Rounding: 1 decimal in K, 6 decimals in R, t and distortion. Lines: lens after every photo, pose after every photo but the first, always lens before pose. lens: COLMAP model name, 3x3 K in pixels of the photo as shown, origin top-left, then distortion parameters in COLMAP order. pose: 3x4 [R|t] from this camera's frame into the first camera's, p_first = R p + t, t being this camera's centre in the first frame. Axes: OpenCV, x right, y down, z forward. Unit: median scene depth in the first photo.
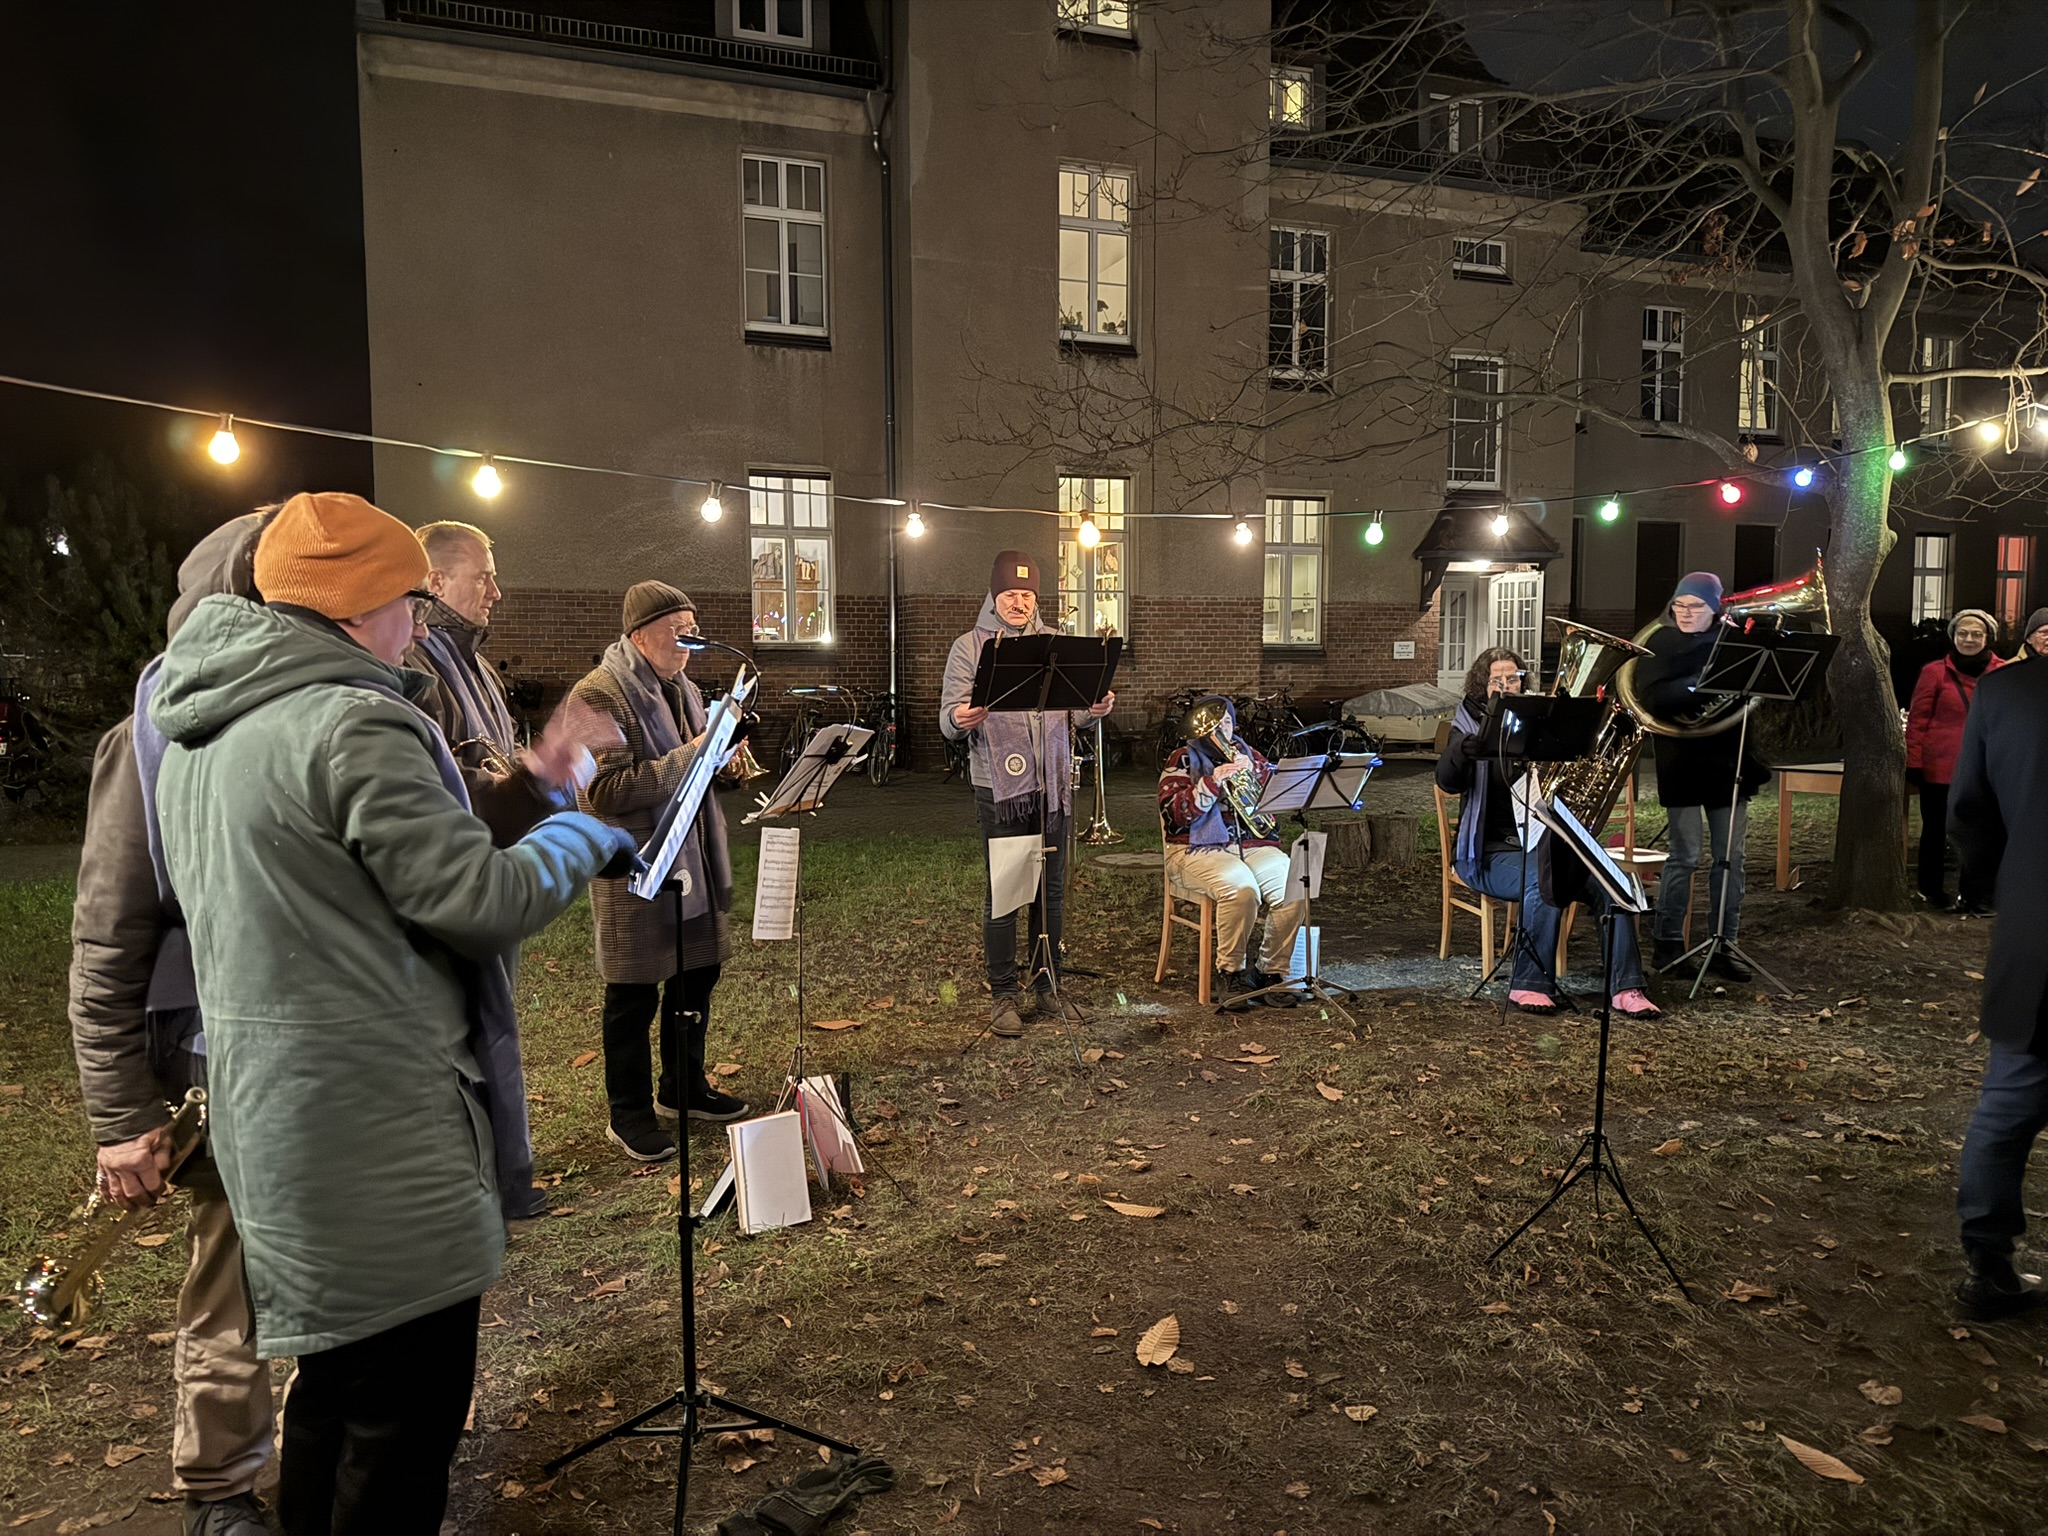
lens RADIAL K [[1444.0, 0, 1023.5], [0, 1444.0, 776.7], [0, 0, 1]] dist [-0.001300, -0.002310]
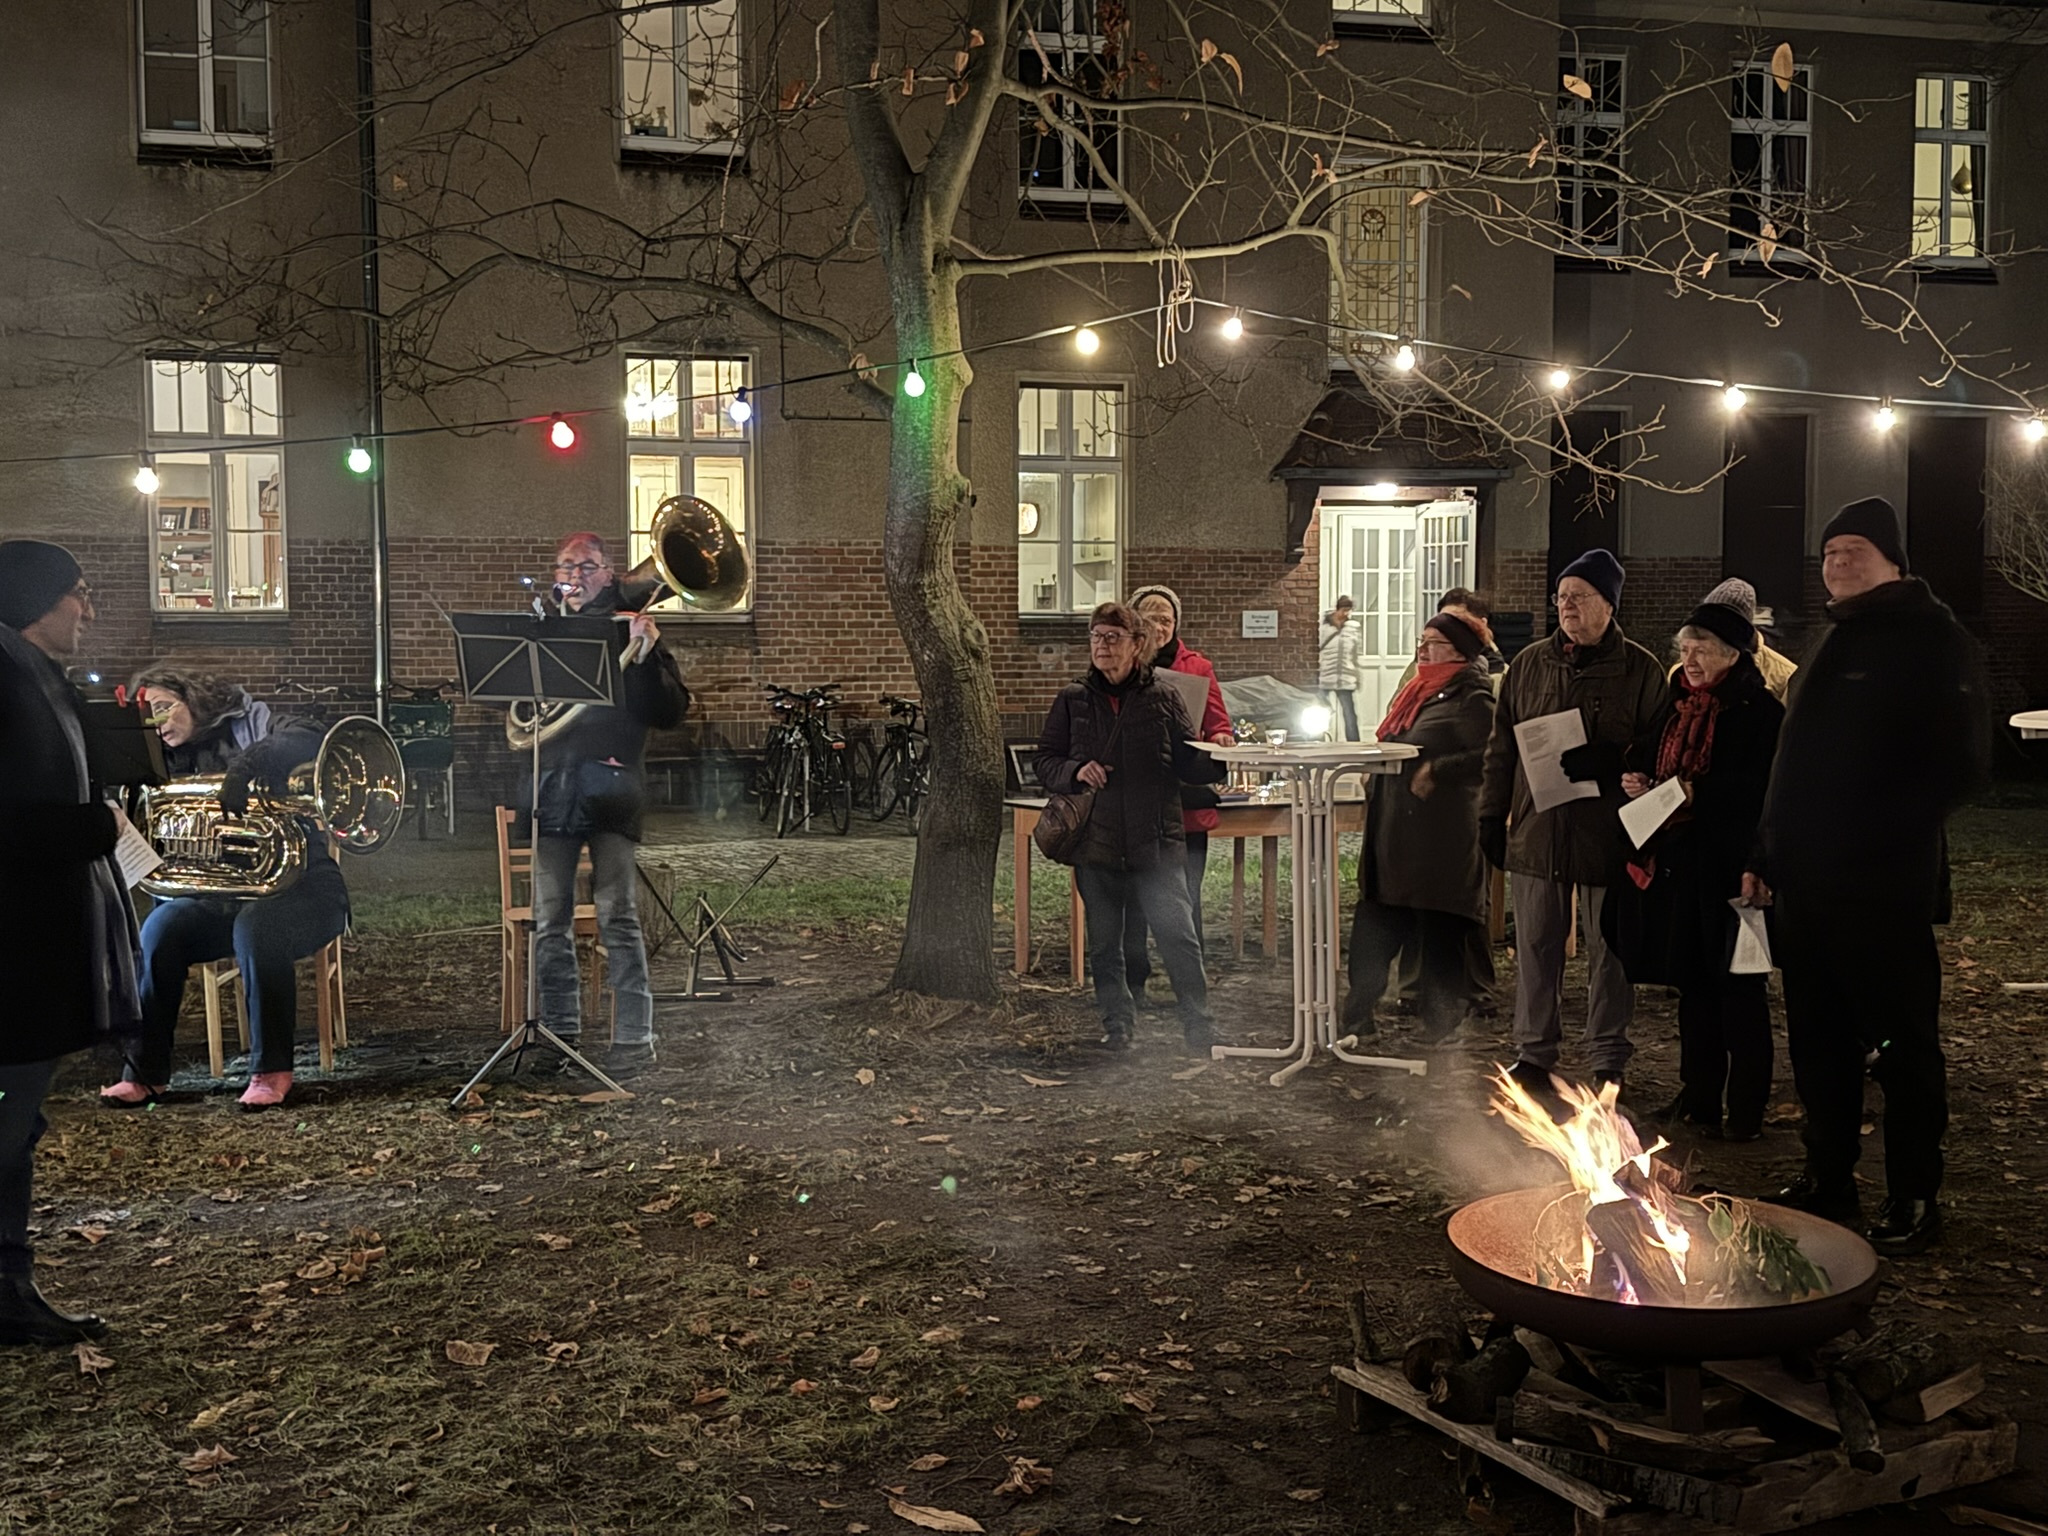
lens RADIAL K [[2478.2, 0, 1024.9], [0, 2478.2, 765.8], [0, 0, 1]] dist [0.038644, 0.000000]
pose [[0.995348, 0.009977, -0.095826, 0.311001], [-0.012407, 0.999616, -0.024796, 0.002290], [0.095542, 0.025870, 0.995089, -0.096852]]
